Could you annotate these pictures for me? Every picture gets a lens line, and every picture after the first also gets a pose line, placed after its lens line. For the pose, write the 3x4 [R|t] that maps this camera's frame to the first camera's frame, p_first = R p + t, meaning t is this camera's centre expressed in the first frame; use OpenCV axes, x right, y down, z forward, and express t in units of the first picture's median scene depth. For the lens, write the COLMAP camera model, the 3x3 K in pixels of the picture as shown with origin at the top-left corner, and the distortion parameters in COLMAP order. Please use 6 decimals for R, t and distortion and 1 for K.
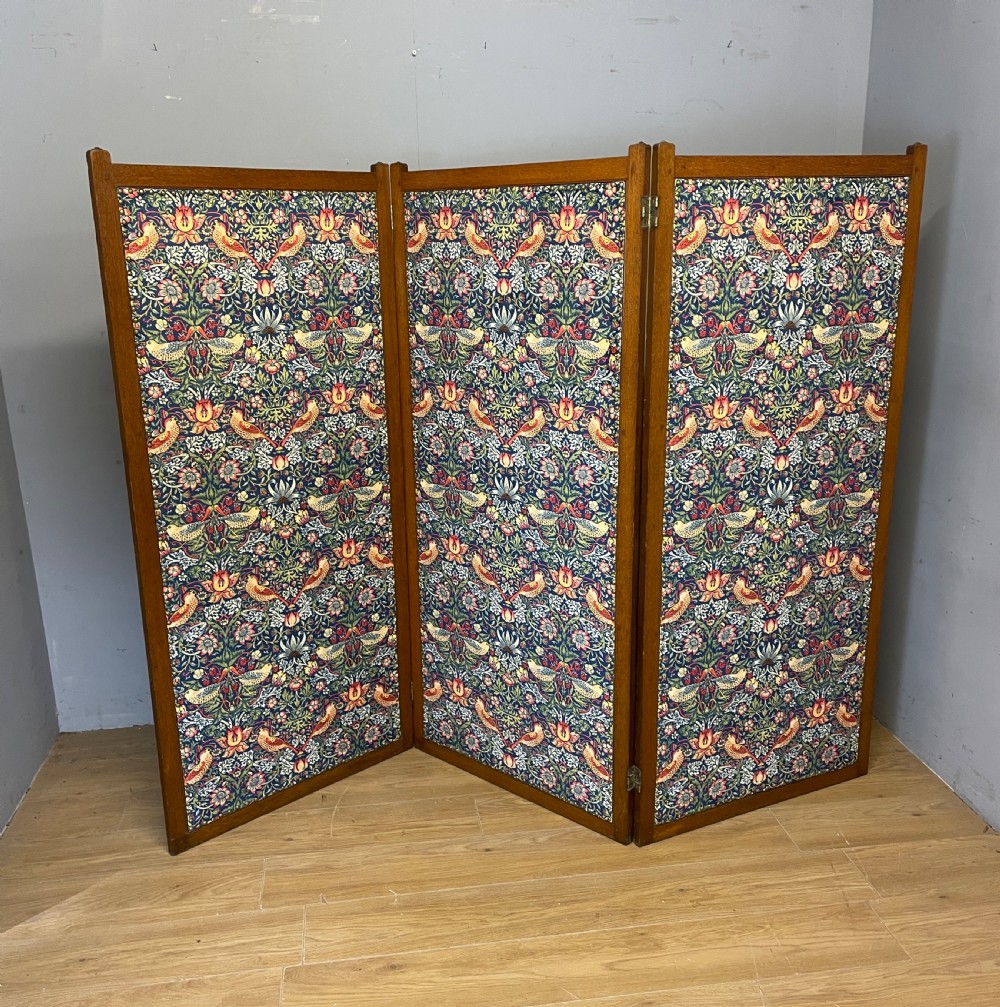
lens RADIAL K [[1014.2, 0, 489.4], [0, 1014.2, 511.0], [0, 0, 1]] dist [0.030063, 0.000000]
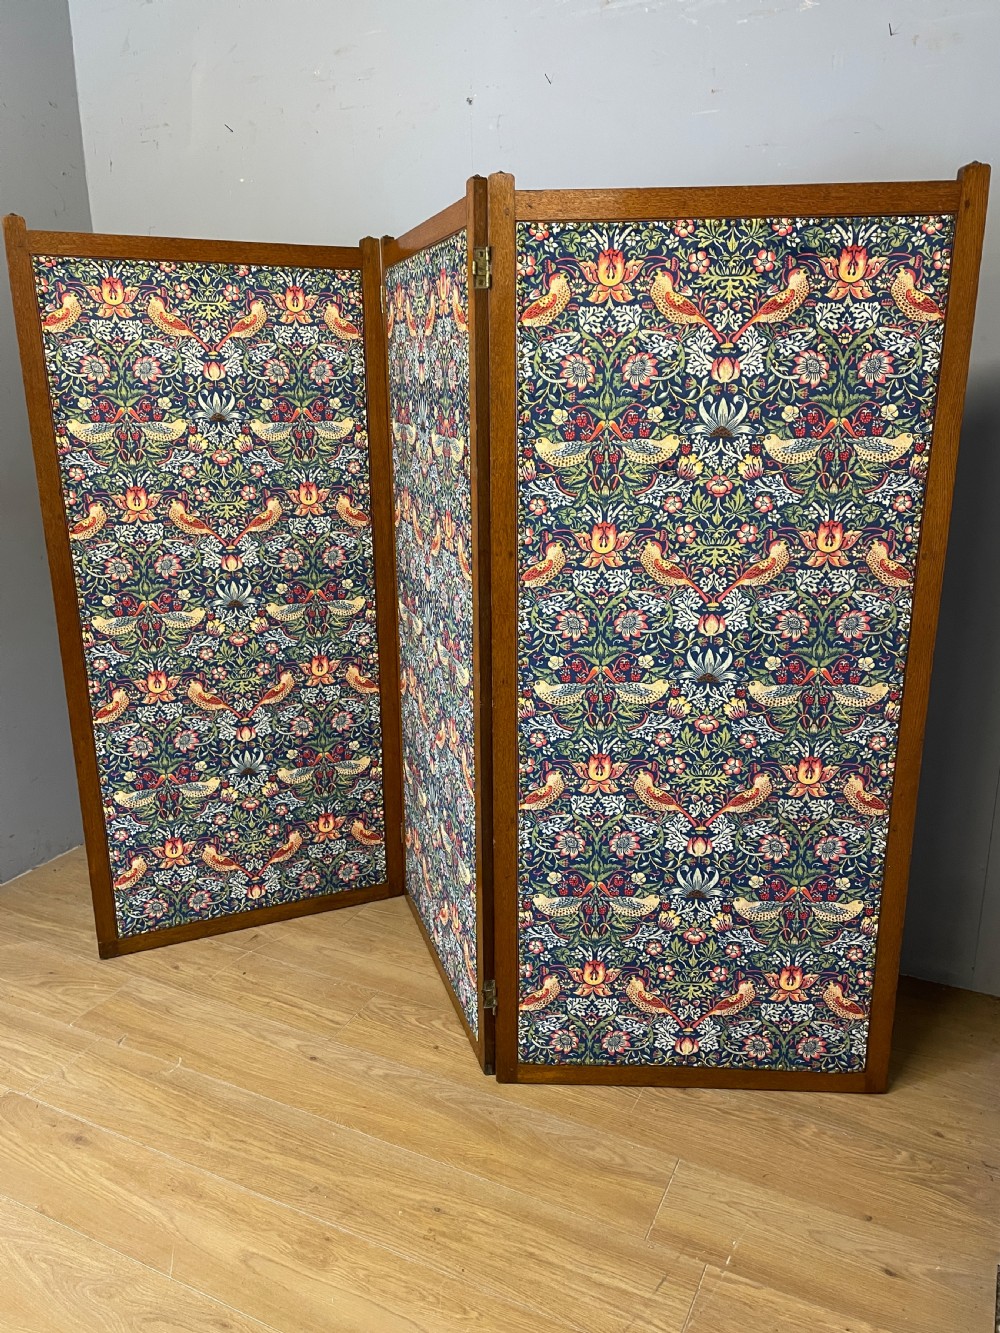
lens RADIAL K [[1010.6, 0, 494.9], [0, 1010.6, 662.3], [0, 0, 1]] dist [0.062620, -0.074807]
pose [[0.878469, 0.142014, -0.456206, 0.501597], [-0.141853, 0.989276, 0.034803, -0.025312], [0.456256, 0.034140, 0.889194, 0.299229]]
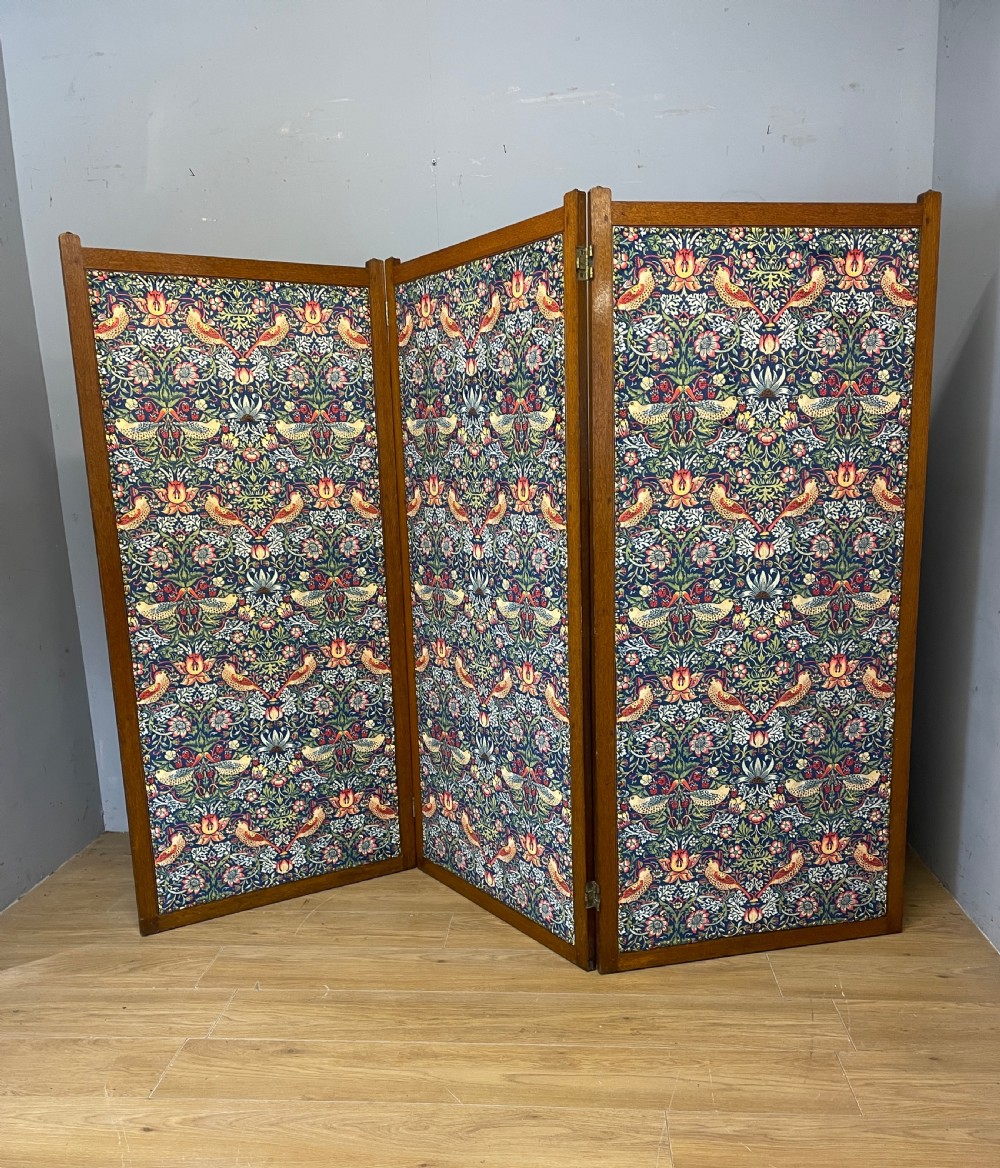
lens RADIAL K [[1014.3, 0, 484.3], [0, 1014.3, 666.7], [0, 0, 1]] dist [0.049194, -0.056980]
pose [[0.972286, 0.033195, -0.231424, 0.267737], [-0.047706, 0.997211, -0.057391, 0.122222], [0.228874, 0.066841, 0.971159, 0.080251]]
